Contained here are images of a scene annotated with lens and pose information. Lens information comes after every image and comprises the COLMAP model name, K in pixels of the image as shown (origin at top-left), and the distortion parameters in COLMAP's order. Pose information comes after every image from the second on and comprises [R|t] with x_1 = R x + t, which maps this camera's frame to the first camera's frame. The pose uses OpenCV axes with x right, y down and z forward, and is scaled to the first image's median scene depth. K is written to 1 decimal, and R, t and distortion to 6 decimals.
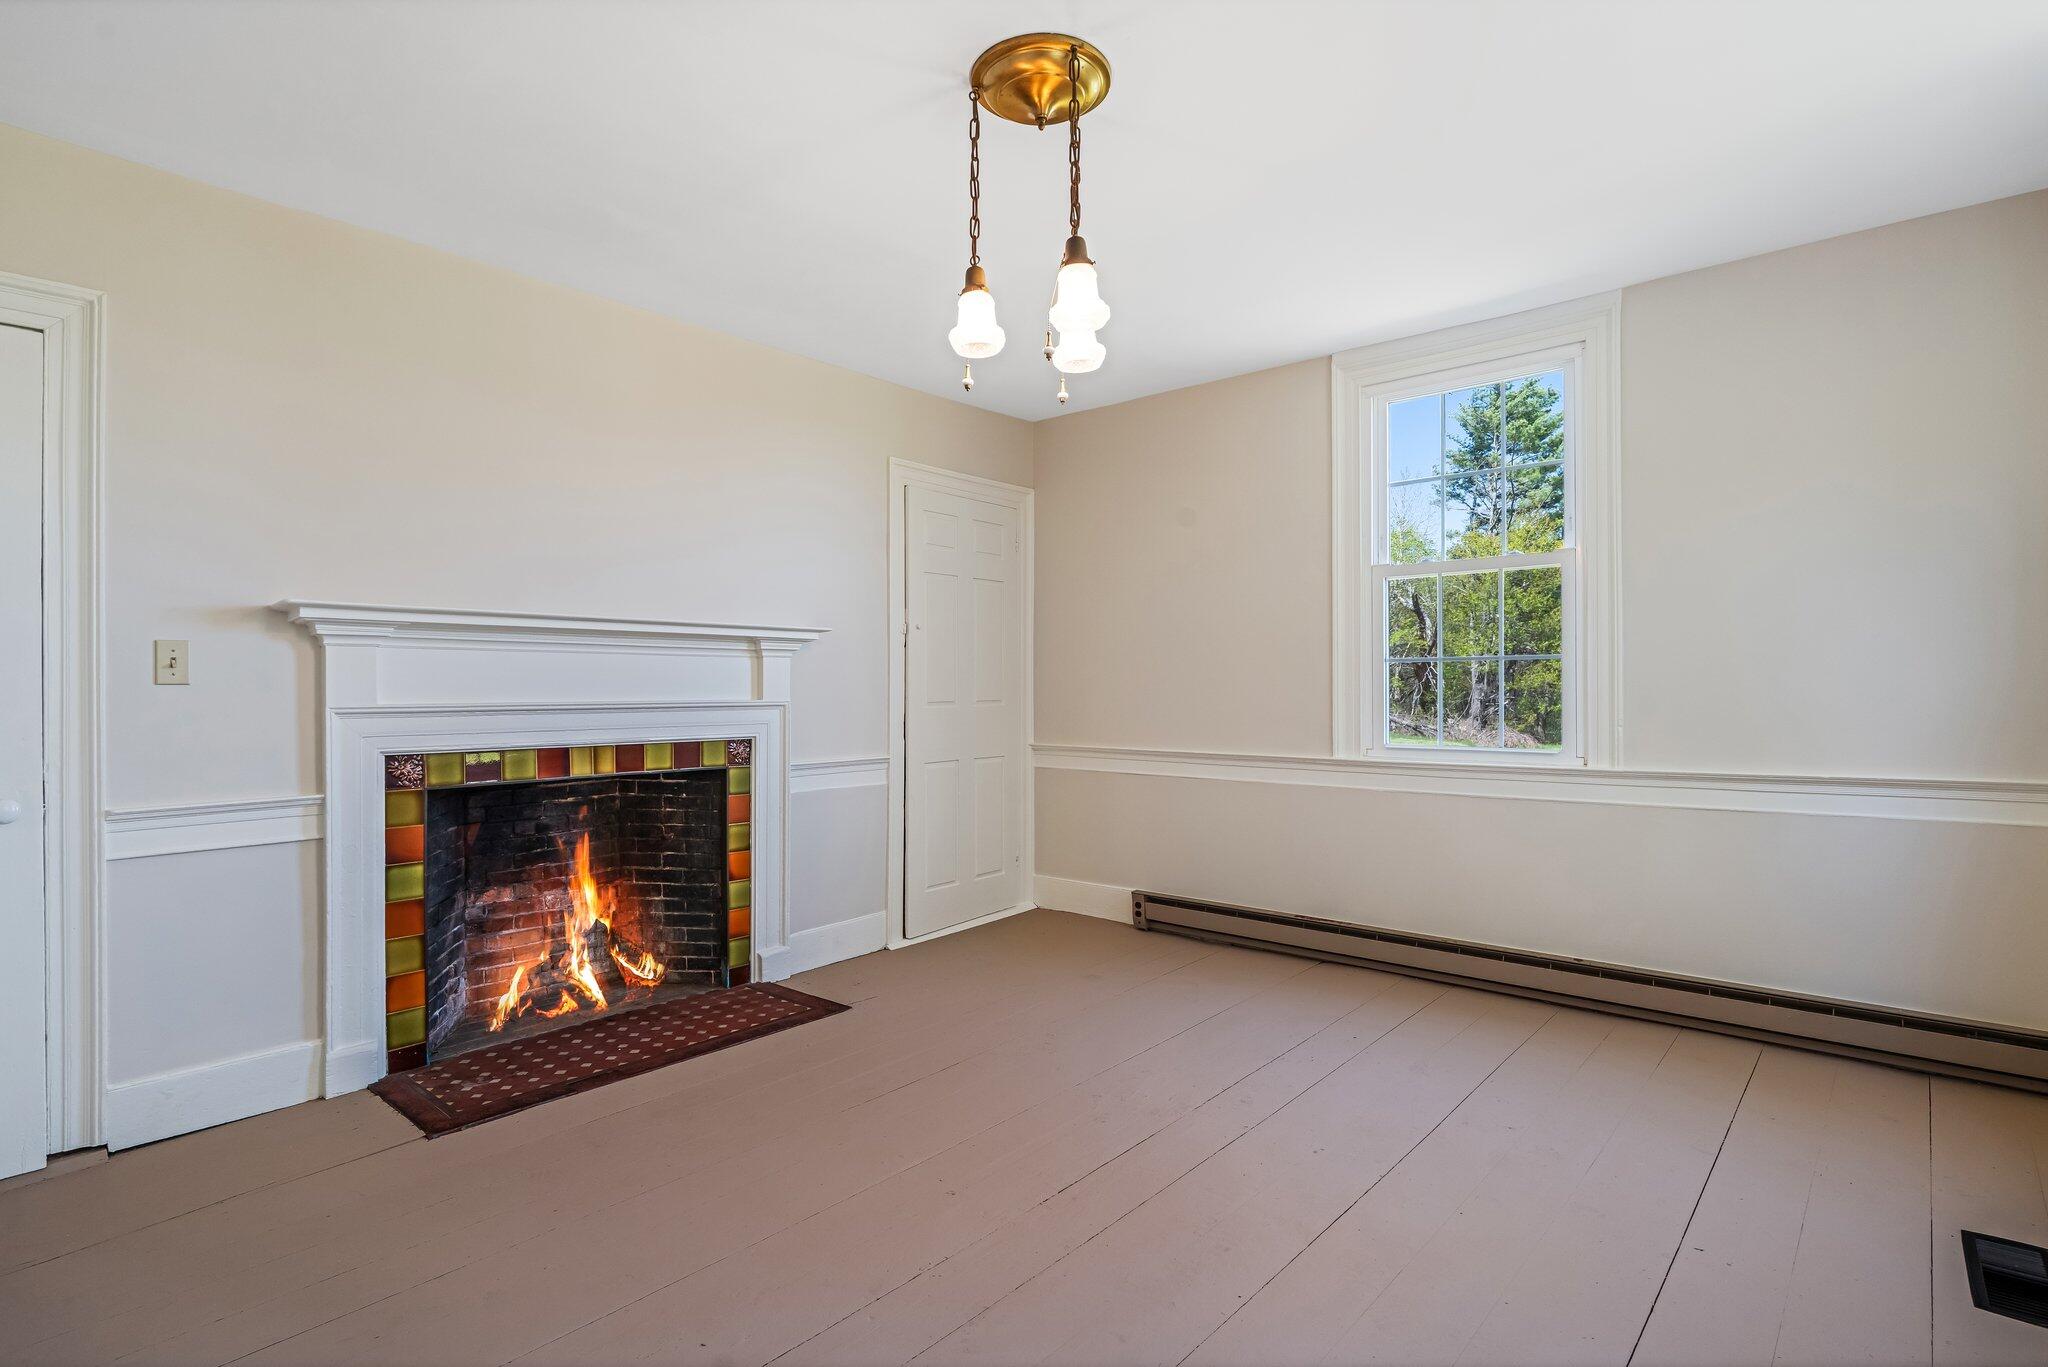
lens RADIAL K [[1036.8, 0, 1021.8], [0, 1036.8, 685.2], [0, 0, 1]] dist [-0.002054, 0.000197]
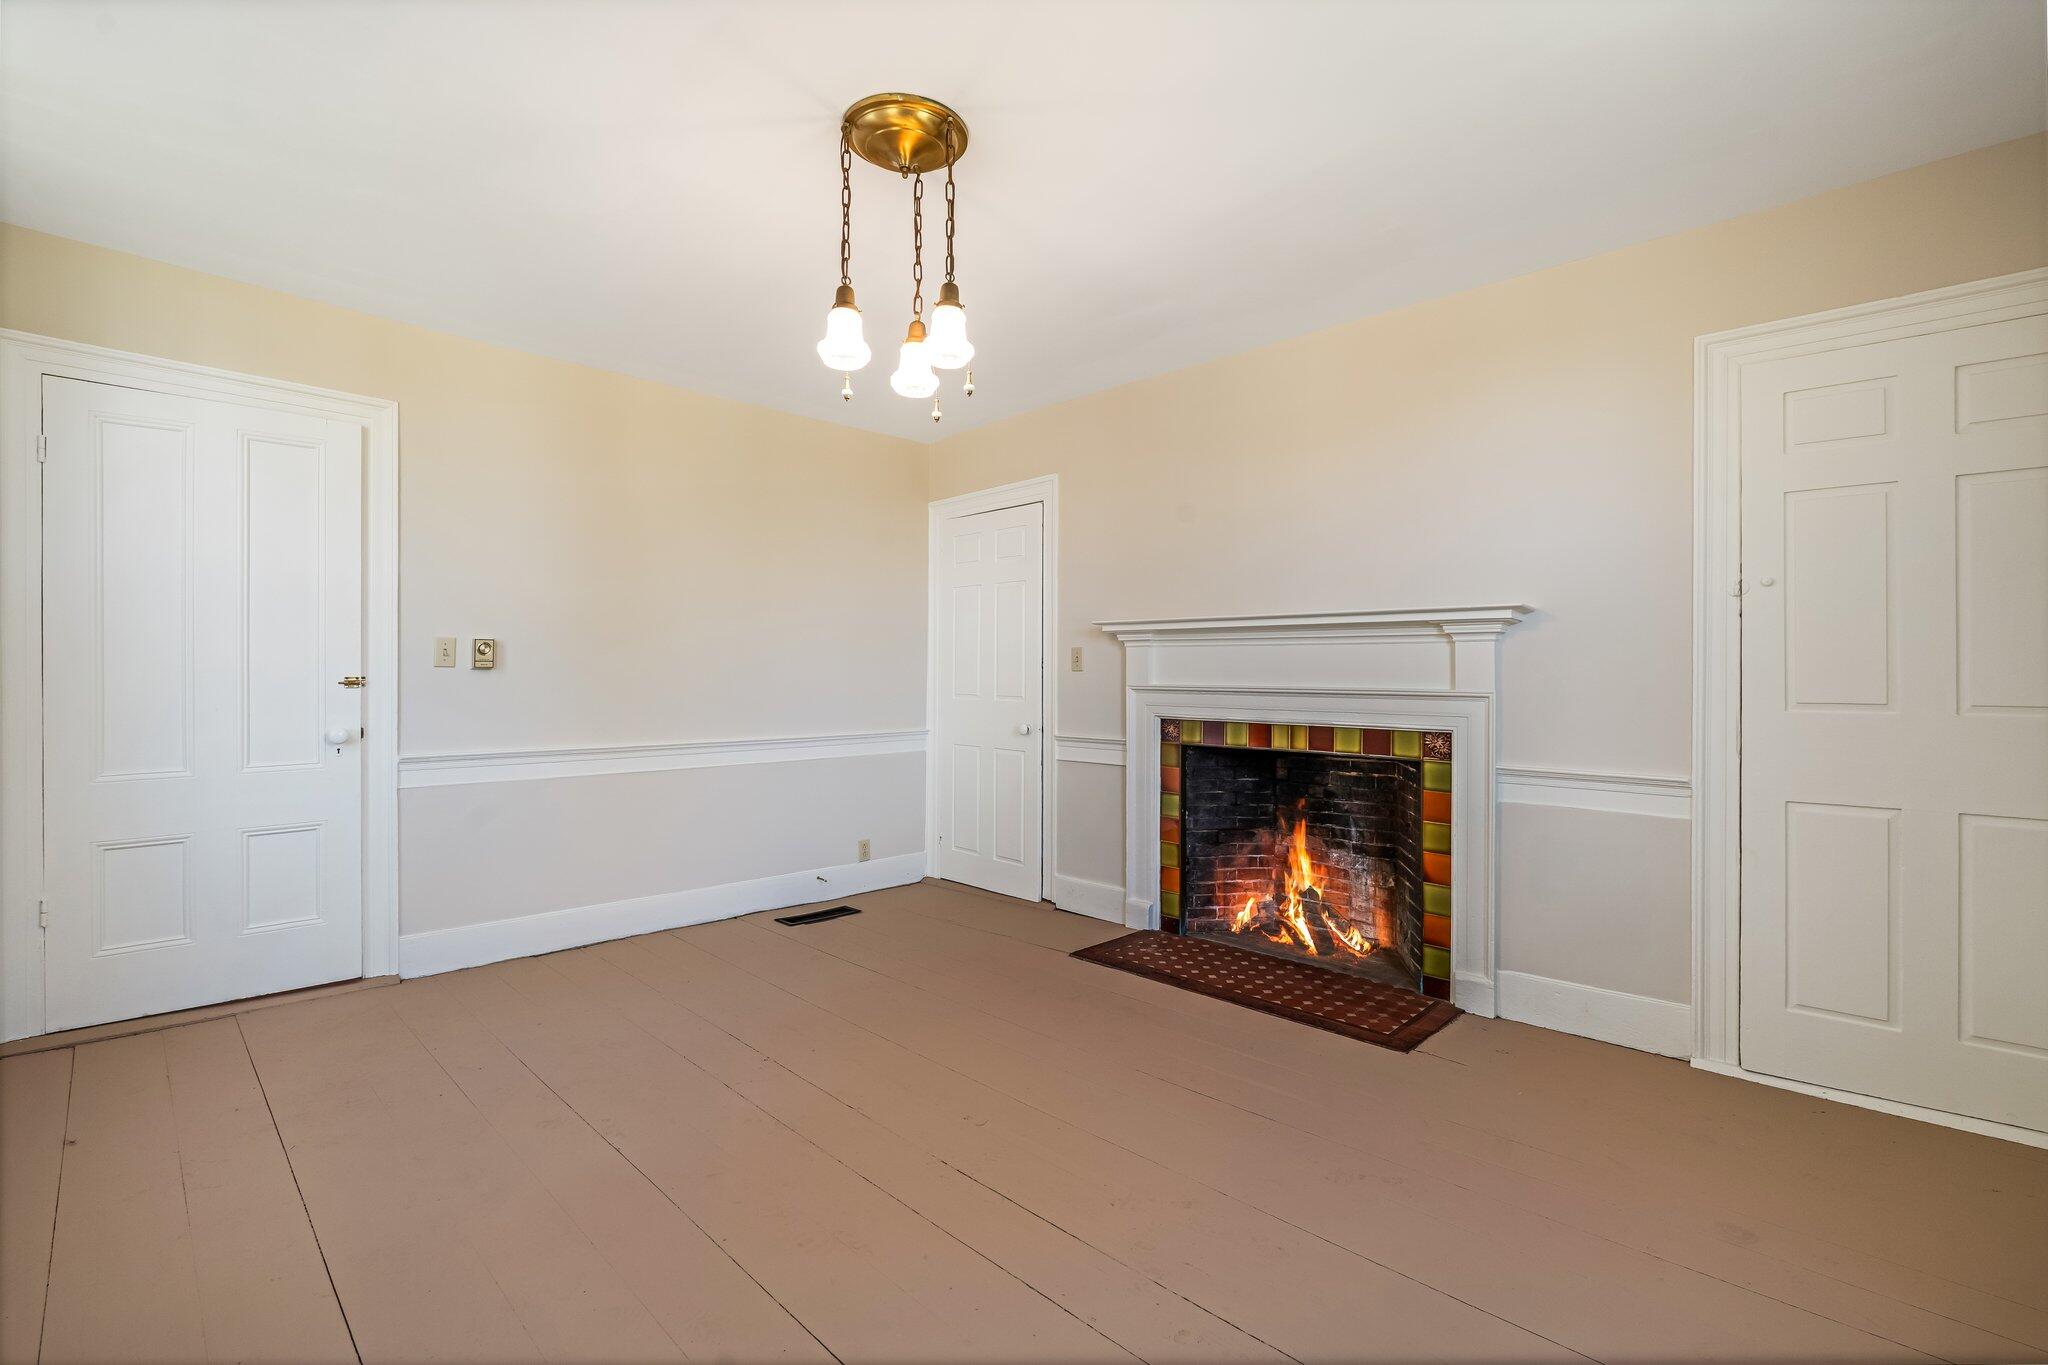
lens RADIAL K [[897.0, 0, 1021.5], [0, 897.0, 671.2], [0, 0, 1]] dist [-0.006415, 0.000486]
pose [[-0.054706, 0.000424, -0.998502, 0.598097], [-0.005080, 0.999987, 0.000703, -0.000552], [0.998490, 0.005111, -0.054703, 0.738857]]
